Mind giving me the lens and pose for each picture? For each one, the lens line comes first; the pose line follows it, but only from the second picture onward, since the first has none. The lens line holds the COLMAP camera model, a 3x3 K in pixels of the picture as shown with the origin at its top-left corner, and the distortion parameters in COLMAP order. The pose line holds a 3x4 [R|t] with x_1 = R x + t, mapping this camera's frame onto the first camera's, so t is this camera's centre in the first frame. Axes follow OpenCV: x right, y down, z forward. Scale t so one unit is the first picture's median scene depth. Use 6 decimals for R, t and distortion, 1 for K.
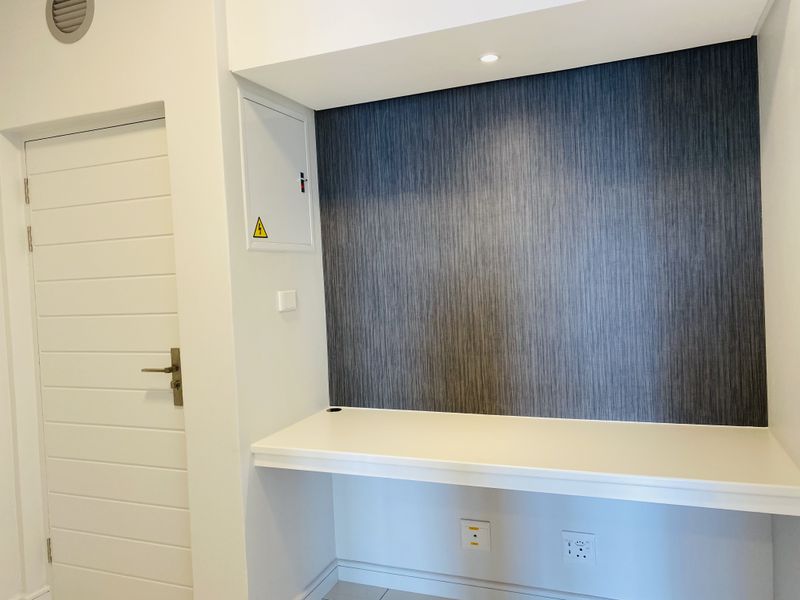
lens RADIAL K [[612.0, 0, 399.8], [0, 612.0, 289.9], [0, 0, 1]] dist [0.097356, -0.112040]
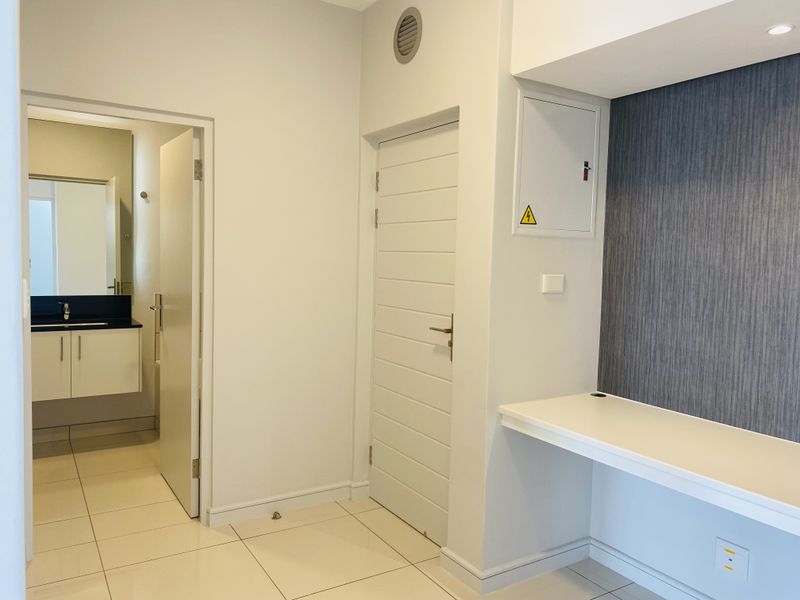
lens RADIAL K [[612.0, 0, 399.8], [0, 612.0, 289.9], [0, 0, 1]] dist [0.097356, -0.112040]
pose [[0.815870, 0.102380, -0.569100, 0.205244], [-0.081599, 0.994737, 0.061969, -0.015884], [0.572449, -0.004121, 0.819930, -0.031155]]
